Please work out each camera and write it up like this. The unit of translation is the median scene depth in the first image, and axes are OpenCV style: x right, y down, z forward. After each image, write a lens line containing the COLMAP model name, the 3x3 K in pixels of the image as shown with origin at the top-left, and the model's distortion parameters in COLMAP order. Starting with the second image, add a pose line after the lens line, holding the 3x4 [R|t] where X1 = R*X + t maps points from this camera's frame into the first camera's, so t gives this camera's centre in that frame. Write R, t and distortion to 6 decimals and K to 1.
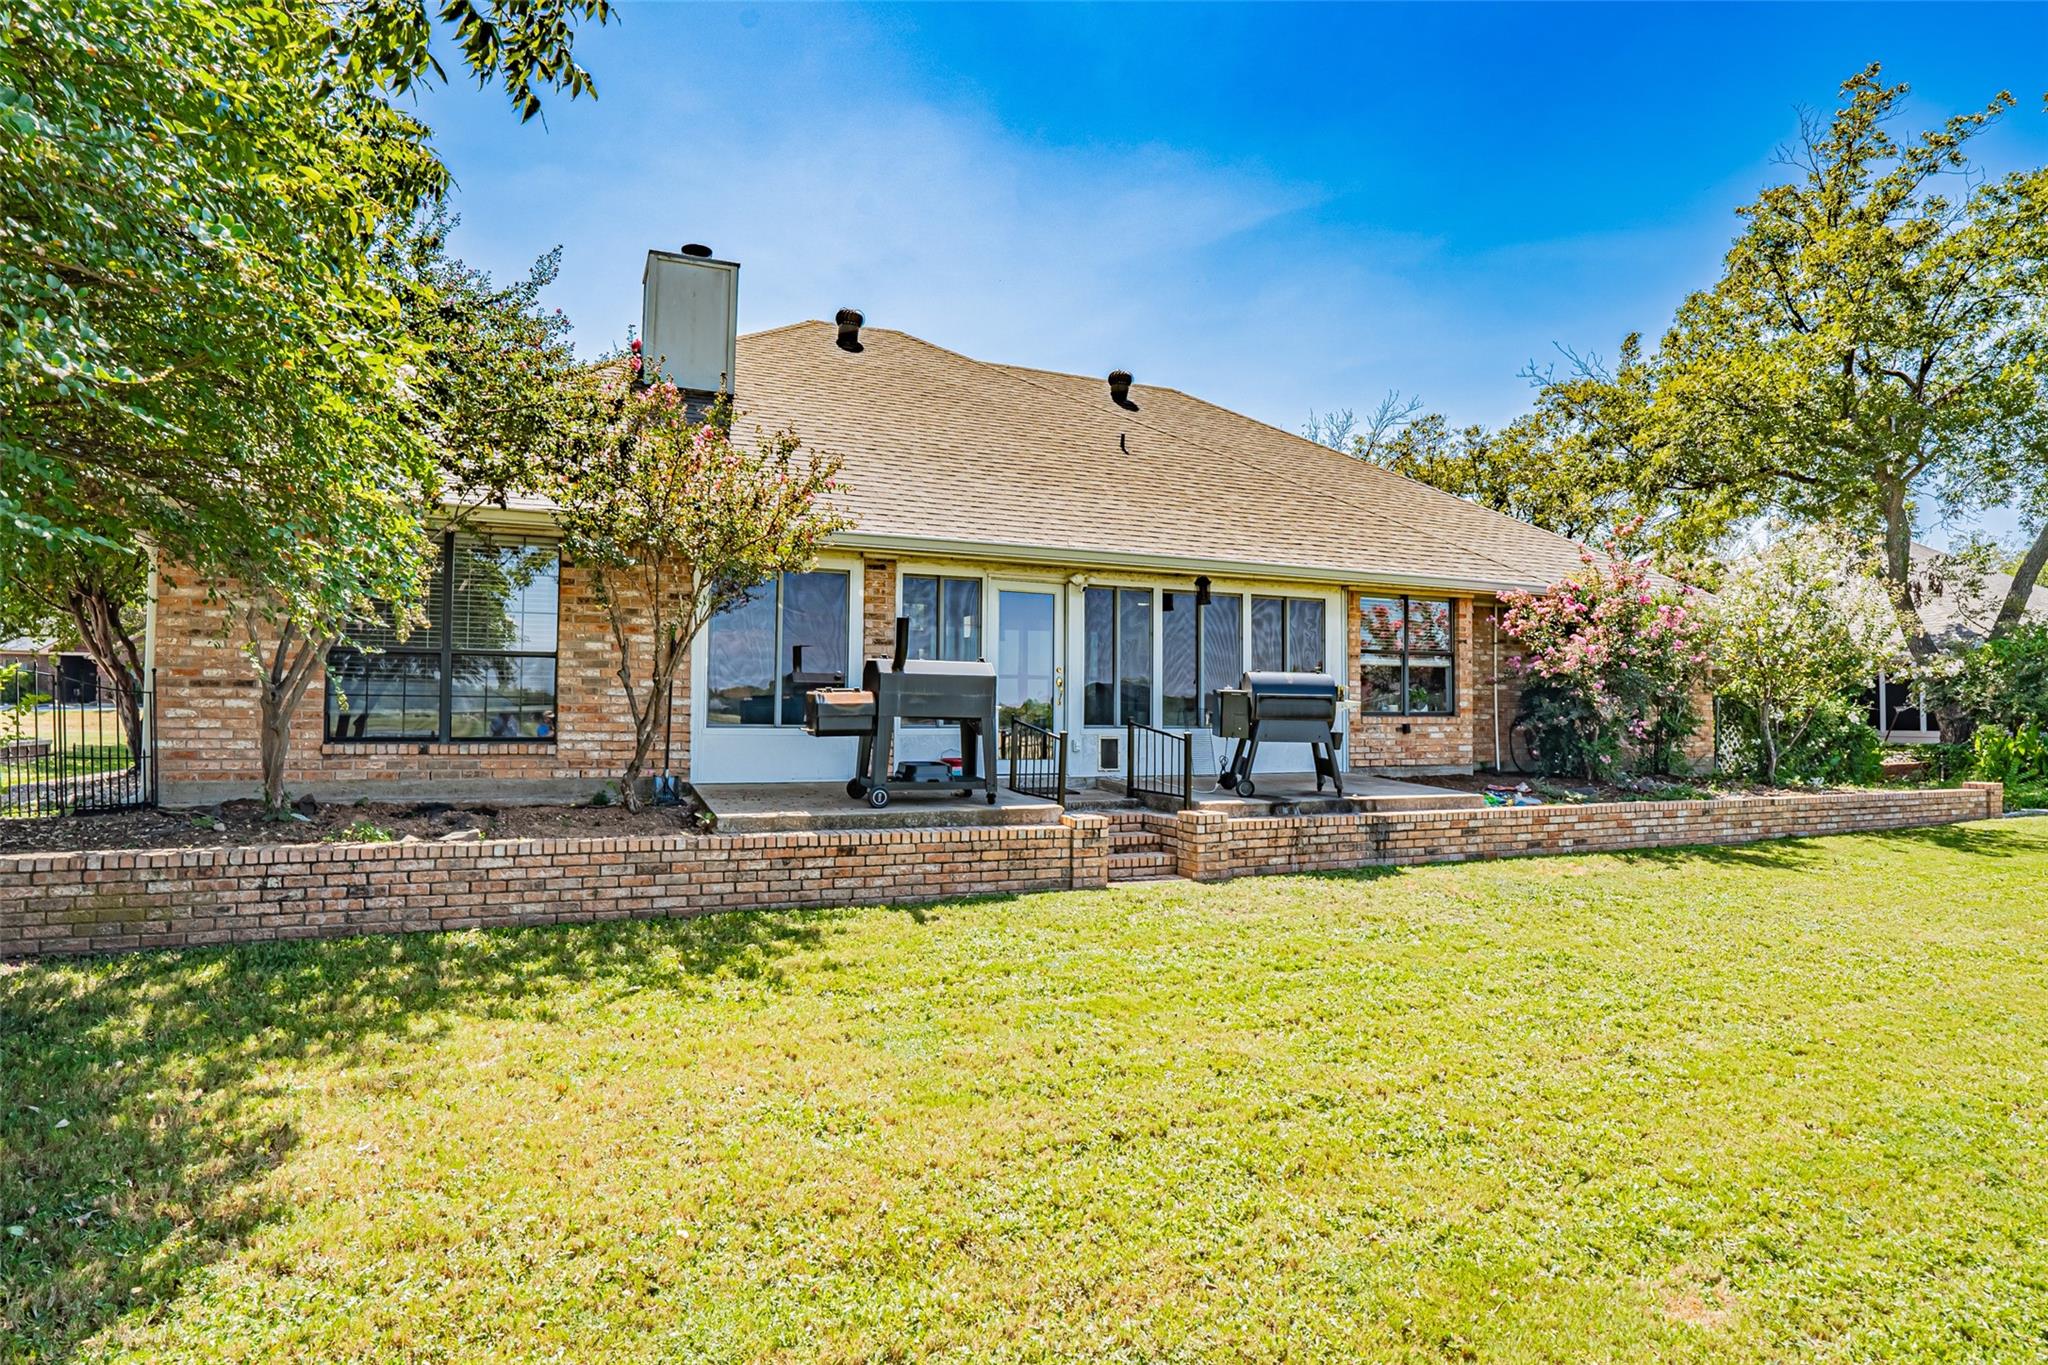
lens RADIAL K [[1076.1, 0, 1024.0], [0, 1076.1, 682.5], [0, 0, 1]] dist [-0.061259, 0.023348]
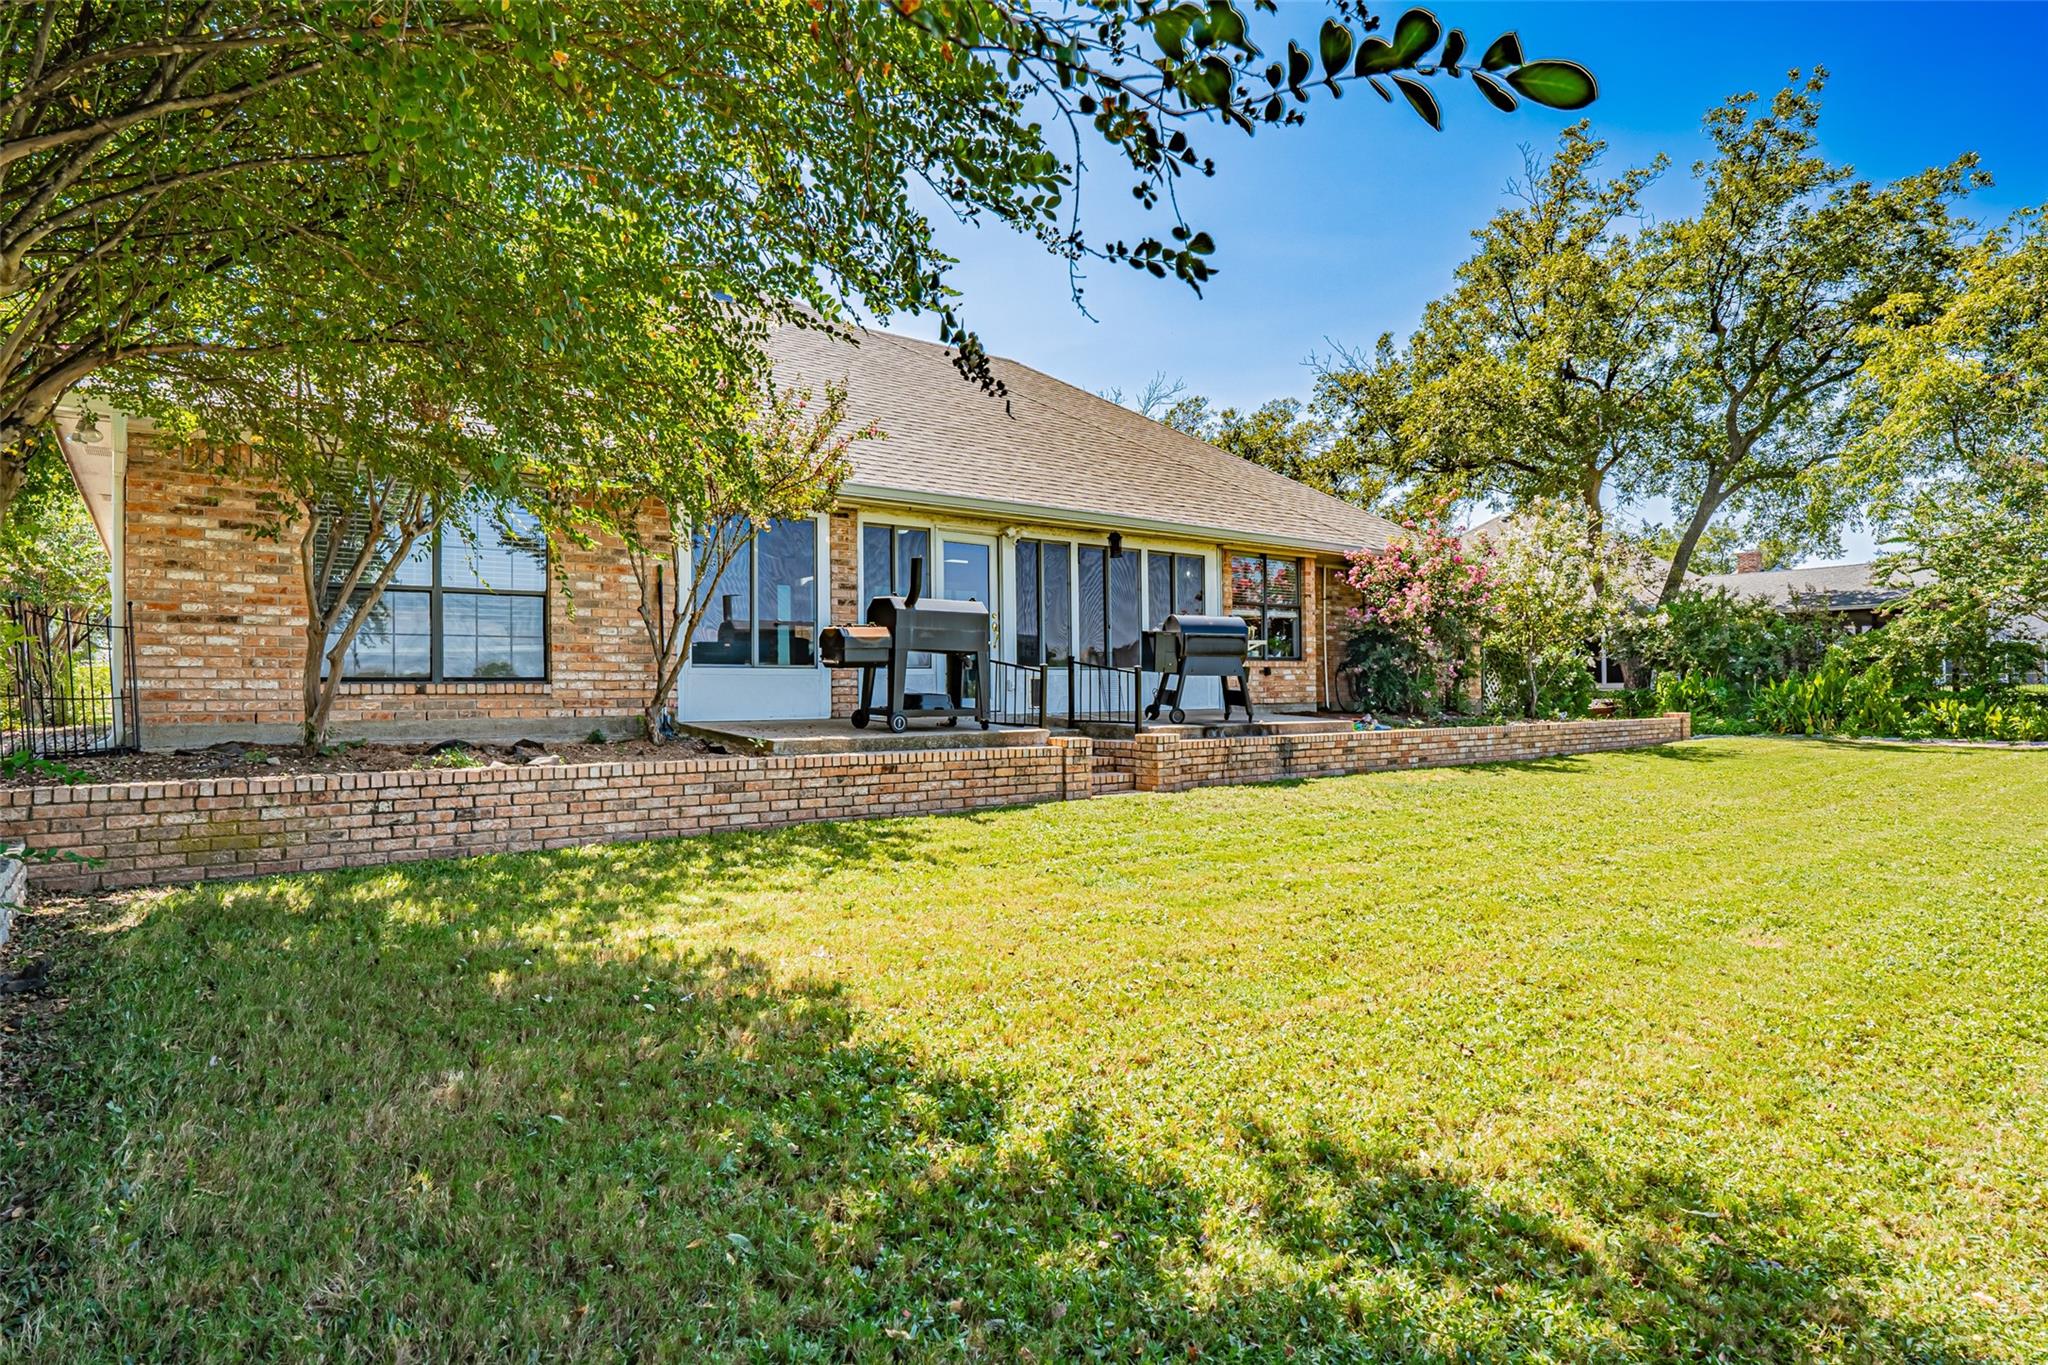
lens RADIAL K [[1113.0, 0, 1024.0], [0, 1113.0, 682.5], [0, 0, 1]] dist [-0.047806, 0.001593]
pose [[0.965949, -0.014859, 0.258305, -0.273124], [0.010294, 0.999766, 0.019015, 0.041074], [-0.258527, -0.015708, 0.965876, -0.107836]]
